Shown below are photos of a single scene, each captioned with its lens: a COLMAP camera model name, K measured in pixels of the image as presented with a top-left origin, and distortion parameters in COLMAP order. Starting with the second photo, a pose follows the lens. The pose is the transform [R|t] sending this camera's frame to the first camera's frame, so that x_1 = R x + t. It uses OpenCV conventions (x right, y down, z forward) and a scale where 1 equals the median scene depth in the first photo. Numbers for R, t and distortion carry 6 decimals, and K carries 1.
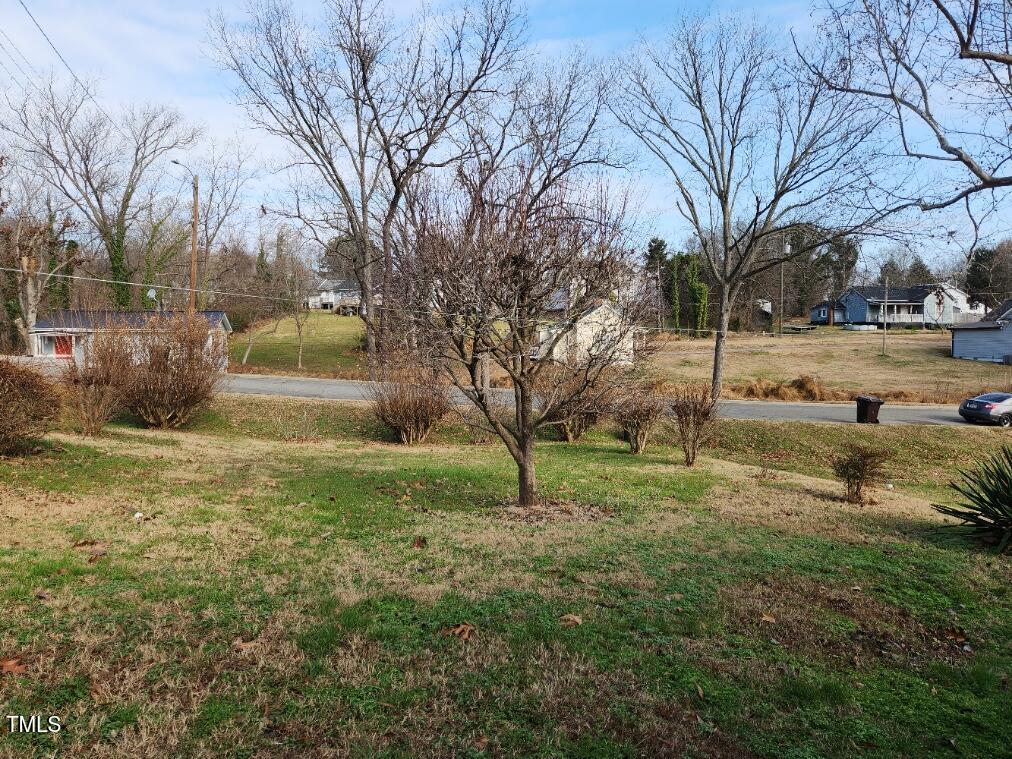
lens RADIAL K [[719.2, 0, 503.3], [0, 719.2, 376.8], [0, 0, 1]] dist [0.035551, -0.014966]
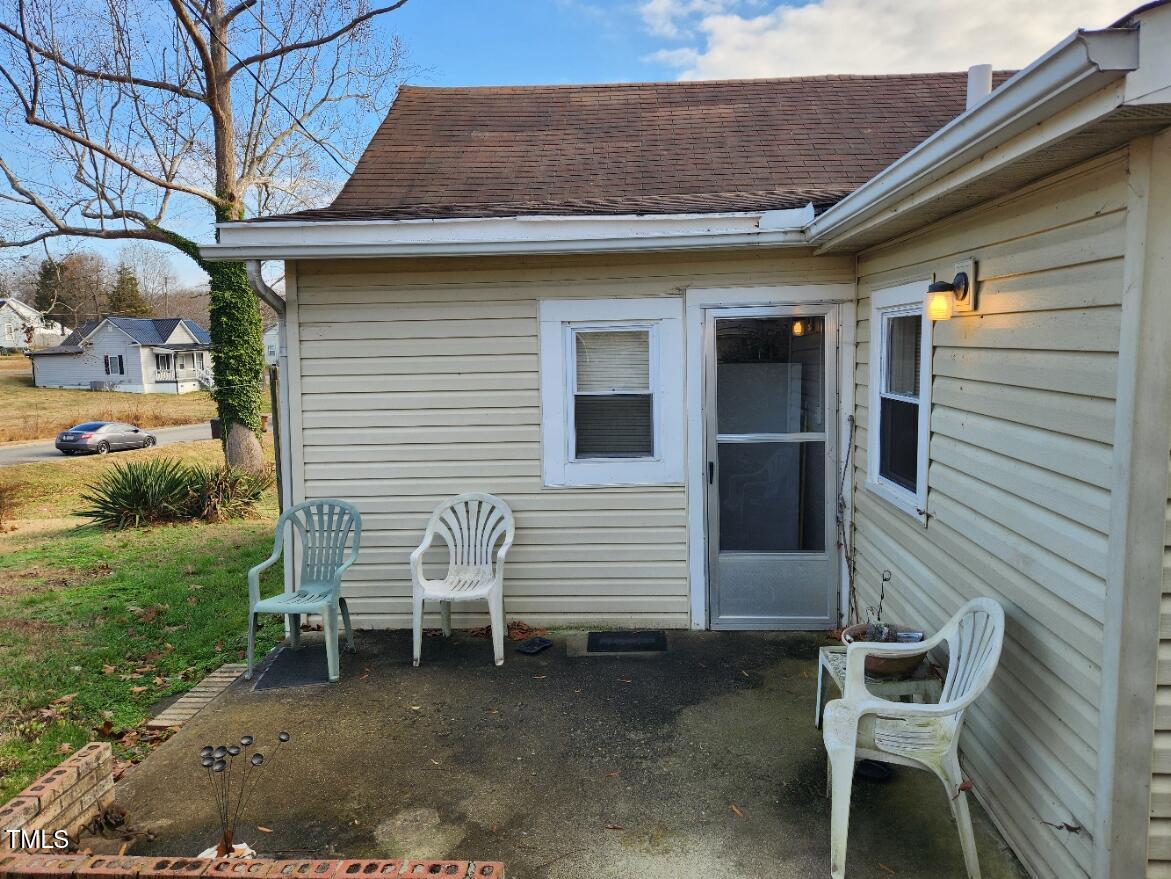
lens RADIAL K [[832.1, 0, 594.8], [0, 832.1, 403.1], [0, 0, 1]] dist [0.035551, -0.014966]
pose [[0.411953, -0.080230, 0.907666, -0.106884], [0.081911, 0.995344, 0.050803, -0.007809], [-0.907516, 0.053419, 0.416606, -0.143086]]
